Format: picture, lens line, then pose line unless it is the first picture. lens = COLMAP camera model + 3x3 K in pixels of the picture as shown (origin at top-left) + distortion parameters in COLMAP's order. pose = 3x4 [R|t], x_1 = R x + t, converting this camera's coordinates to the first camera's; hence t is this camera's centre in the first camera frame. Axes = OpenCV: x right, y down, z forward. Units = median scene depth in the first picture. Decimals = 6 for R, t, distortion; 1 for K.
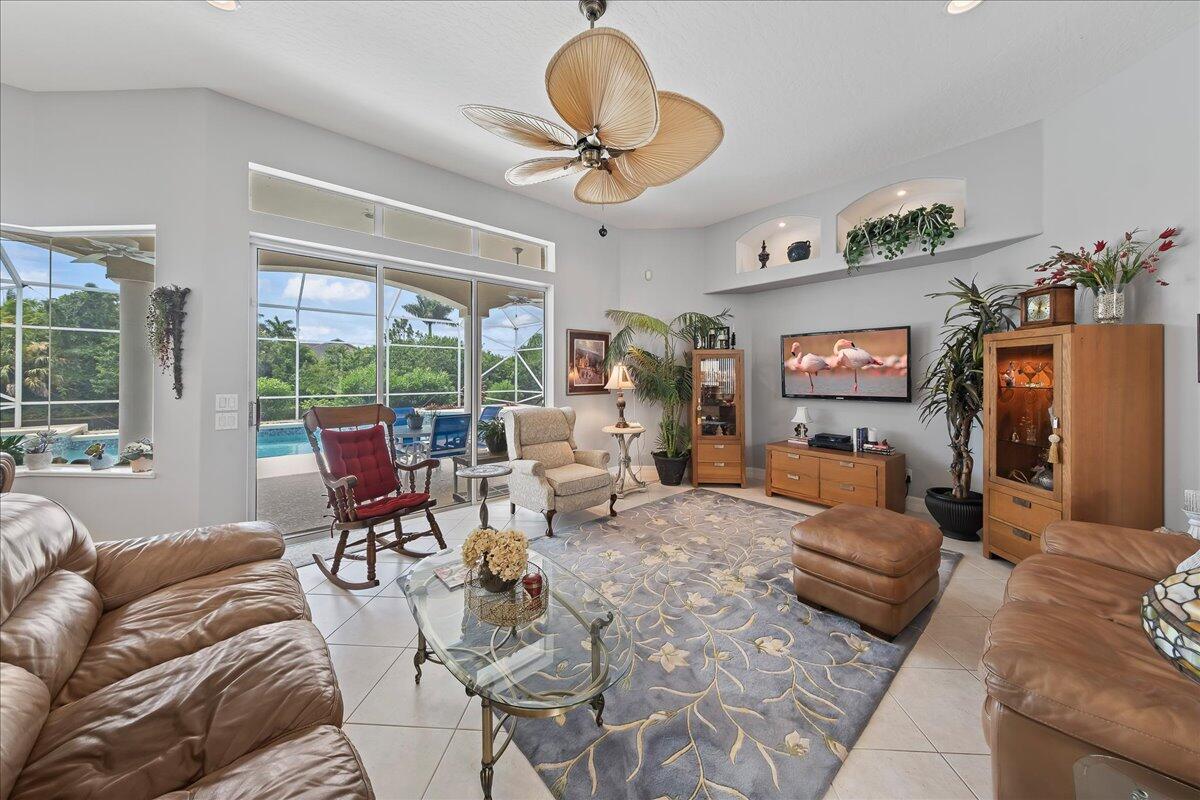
lens RADIAL K [[405.9, 0, 609.7], [0, 405.9, 367.6], [0, 0, 1]] dist [-0.003117, -0.000065]
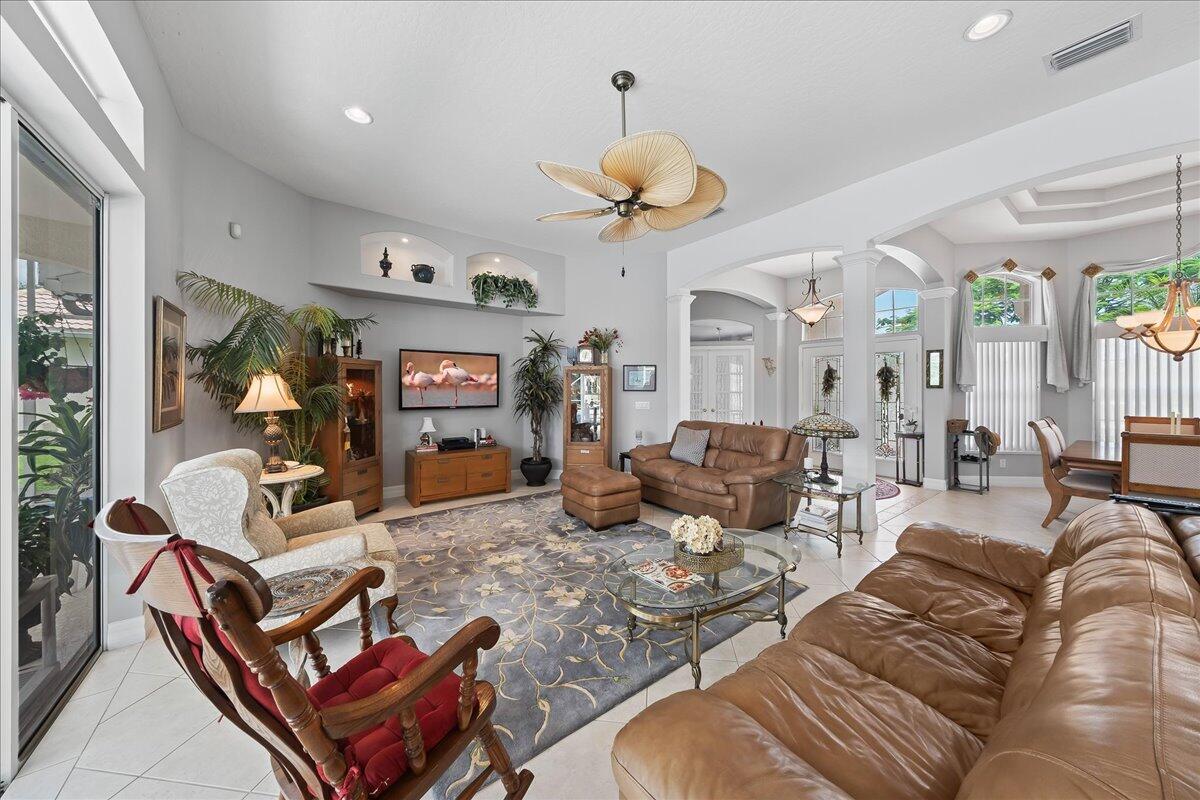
lens RADIAL K [[405.9, 0, 589.6], [0, 405.9, 394.6], [0, 0, 1]] dist [-0.003117, -0.000065]
pose [[0.082122, -0.011158, 0.996560, -0.654235], [-0.013070, 0.999839, 0.012271, 0.016138], [-0.996537, -0.014033, 0.081963, 0.541275]]
